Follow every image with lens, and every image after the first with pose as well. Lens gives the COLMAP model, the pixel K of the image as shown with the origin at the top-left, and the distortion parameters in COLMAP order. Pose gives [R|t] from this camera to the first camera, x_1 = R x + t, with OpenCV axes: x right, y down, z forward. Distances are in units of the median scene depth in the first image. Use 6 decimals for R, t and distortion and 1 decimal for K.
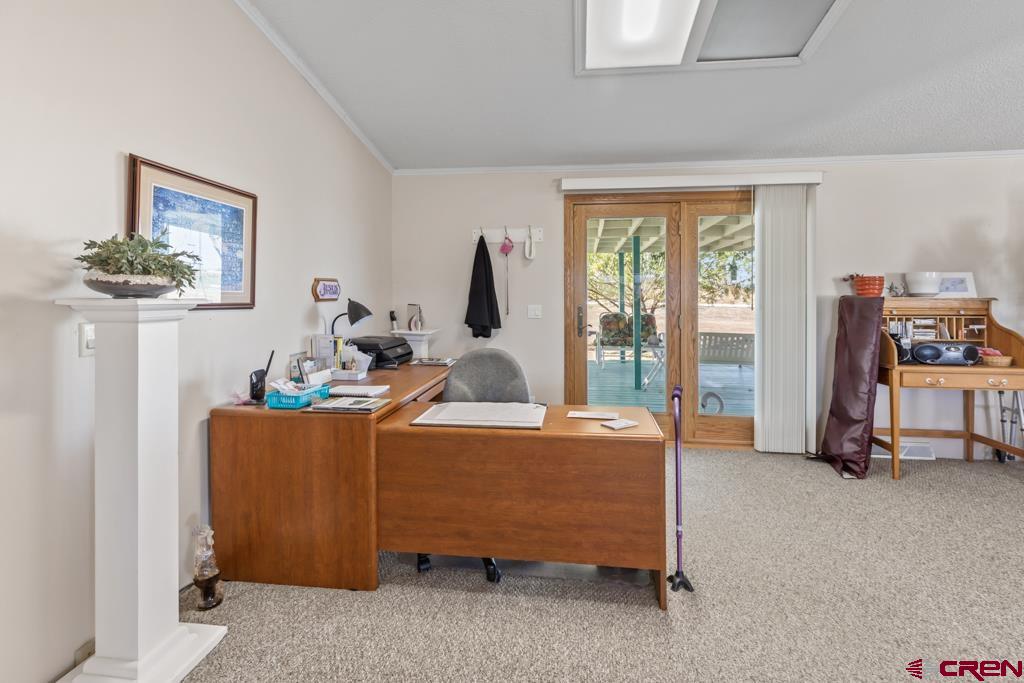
lens RADIAL K [[482.6, 0, 512.1], [0, 482.6, 300.7], [0, 0, 1]] dist [0.000672, -0.000140]
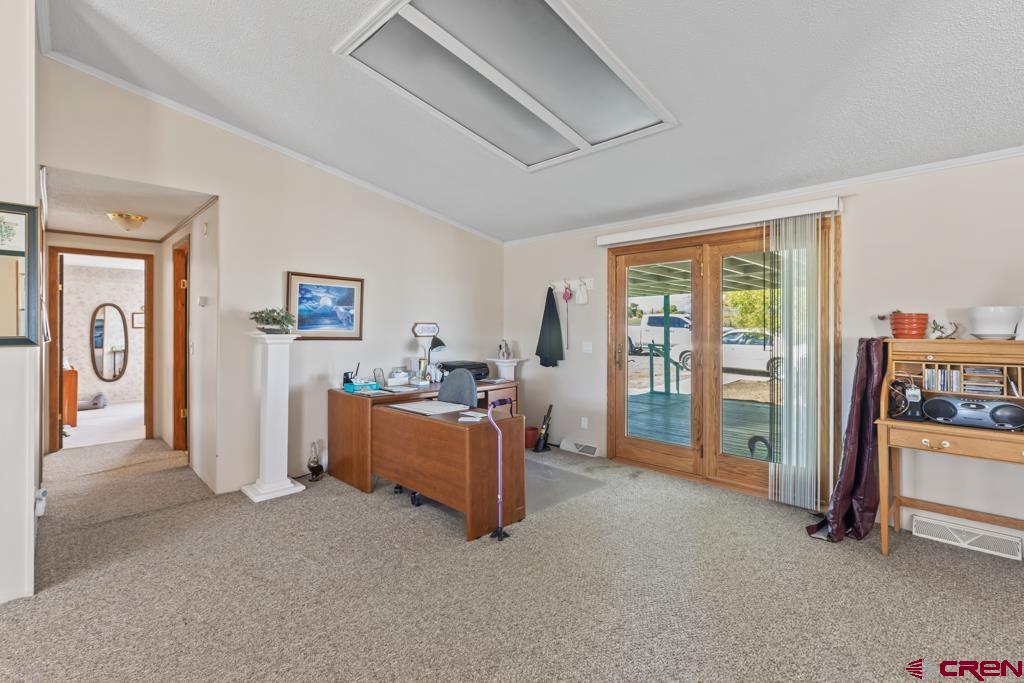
lens RADIAL K [[478.2, 0, 512.2], [0, 478.2, 330.8], [0, 0, 1]] dist [-0.000674, -0.000090]
pose [[0.785937, 0.002291, -0.618302, 0.800311], [-0.010810, 0.999891, -0.010036, -0.005915], [0.618212, 0.014571, 0.785876, -0.066416]]
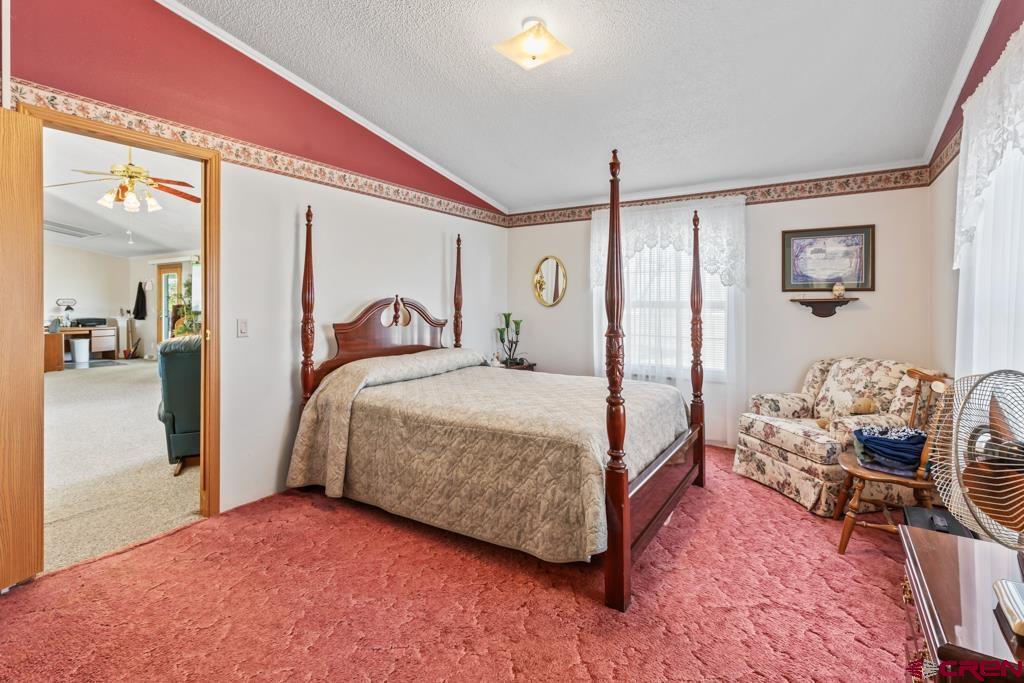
lens RADIAL K [[482.6, 0, 512.1], [0, 482.6, 300.7], [0, 0, 1]] dist [0.000672, -0.000140]
pose [[0.898490, 0.002087, -0.438989, 3.693517], [-0.008202, 0.999894, -0.012034, -0.017713], [0.438917, 0.014413, 0.898412, -0.613035]]
